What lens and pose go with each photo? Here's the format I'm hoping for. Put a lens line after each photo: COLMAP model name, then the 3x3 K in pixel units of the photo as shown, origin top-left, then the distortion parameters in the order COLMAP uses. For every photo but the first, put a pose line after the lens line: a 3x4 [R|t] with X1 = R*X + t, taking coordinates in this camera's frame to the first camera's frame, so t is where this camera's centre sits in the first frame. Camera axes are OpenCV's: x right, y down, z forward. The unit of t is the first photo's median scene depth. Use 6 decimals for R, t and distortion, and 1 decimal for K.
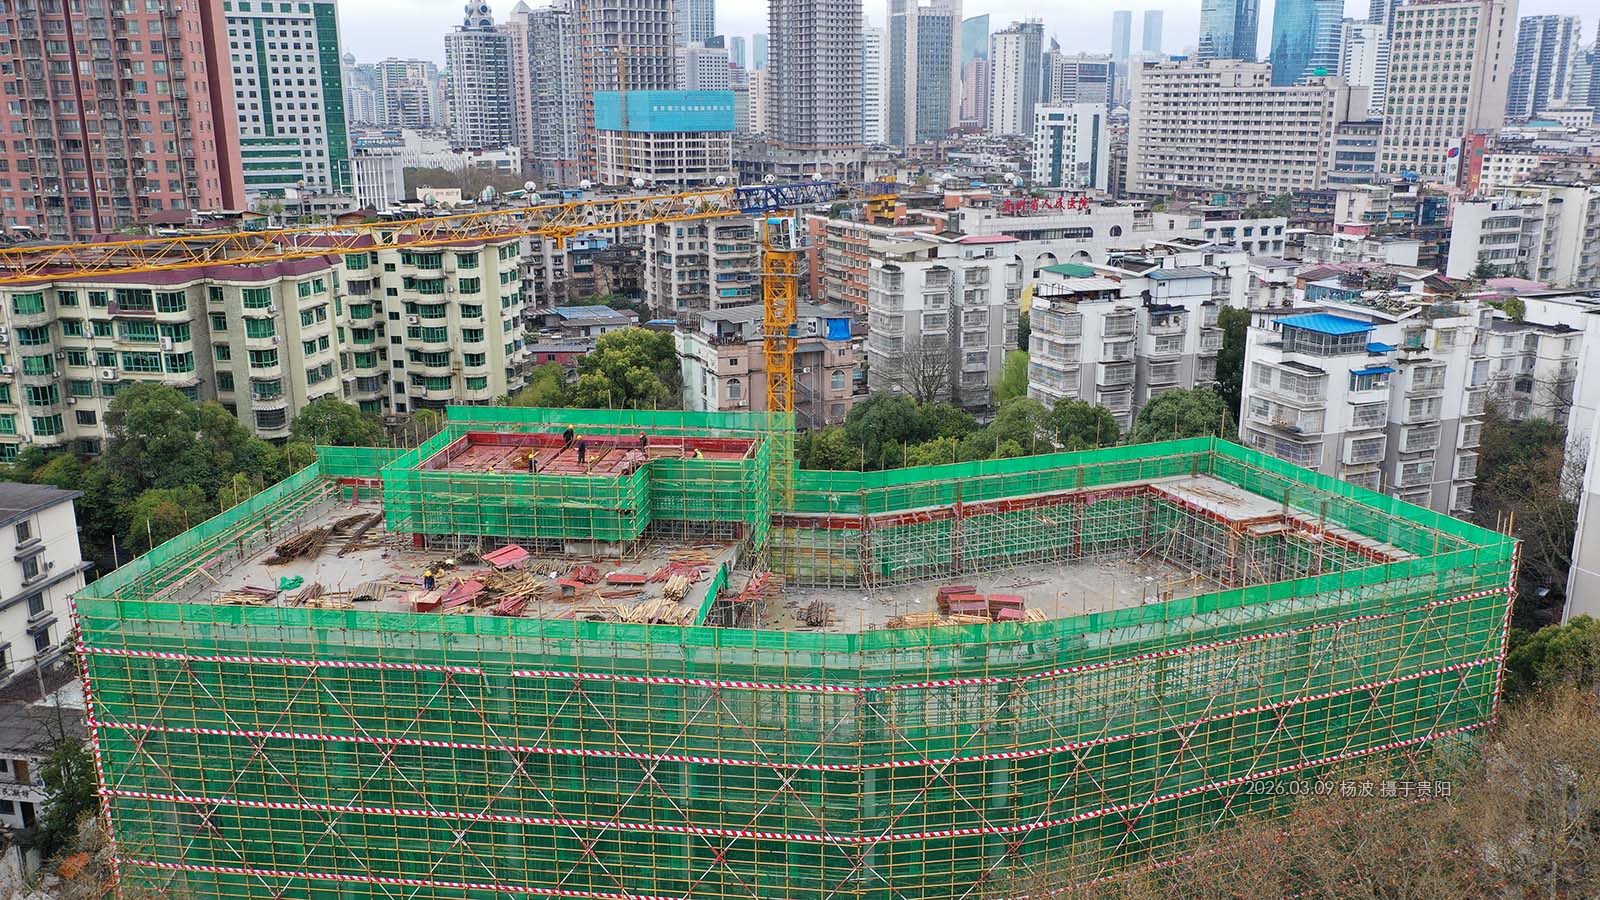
lens RADIAL K [[1346.5, 0, 782.2], [0, 1346.5, 523.2], [0, 0, 1]] dist [0.008131, -0.002841]
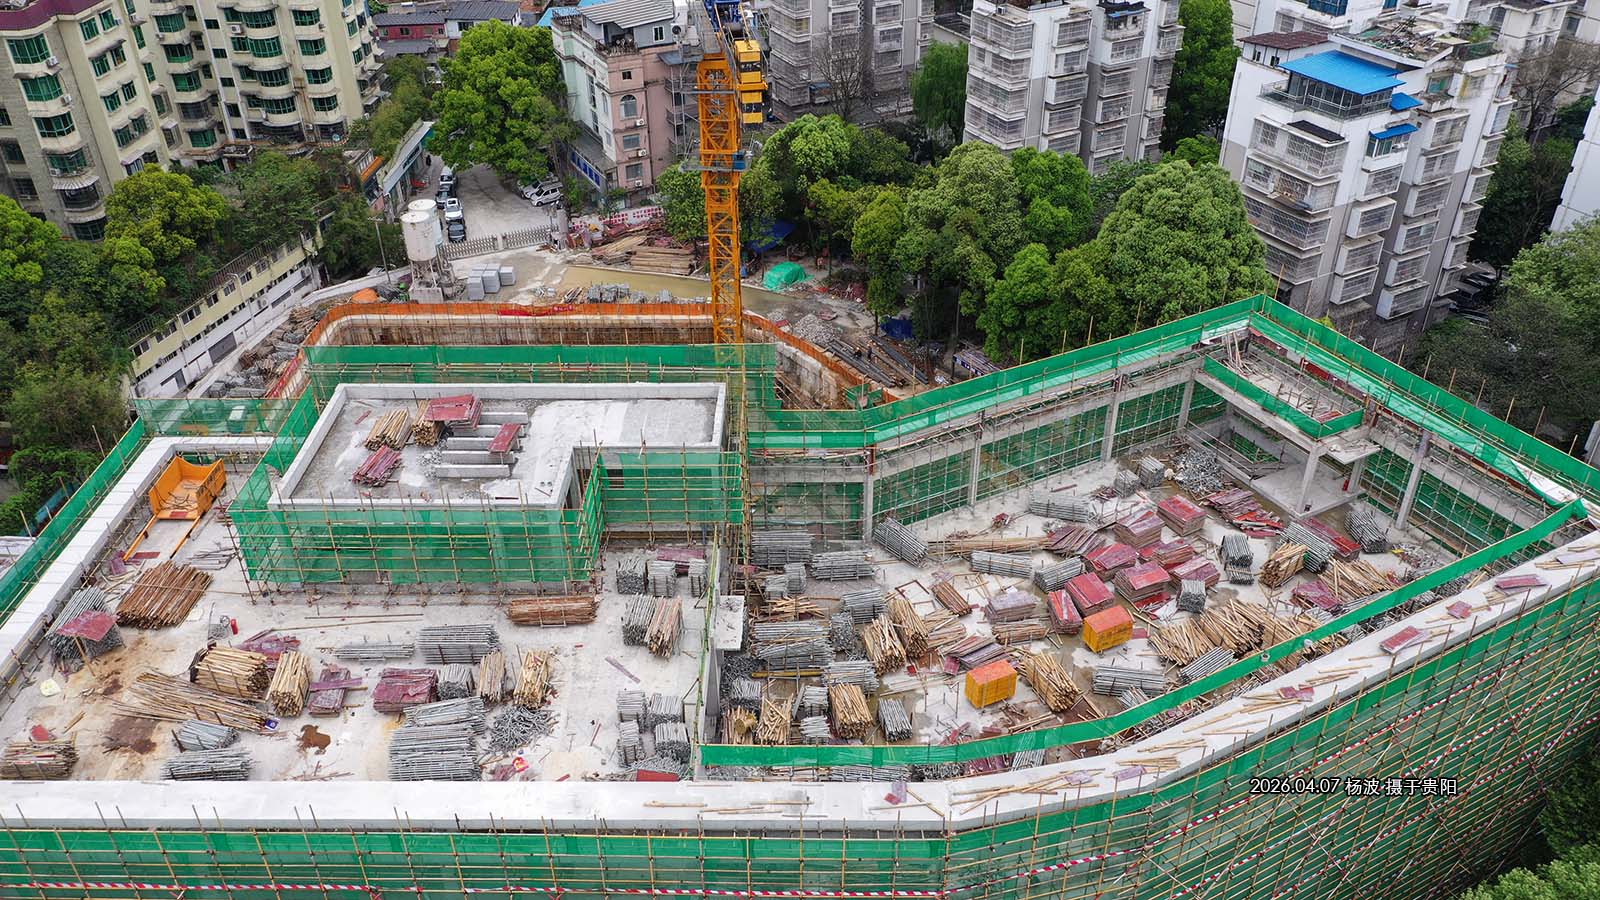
lens RADIAL K [[1256.4, 0, 781.7], [0, 1256.4, 470.2], [0, 0, 1]] dist [0.003072, 0.008689]
pose [[0.993486, -0.070438, 0.089580, -0.027763], [0.041404, 0.955484, 0.292123, -0.110782], [-0.106169, -0.286511, 0.952176, 0.148428]]
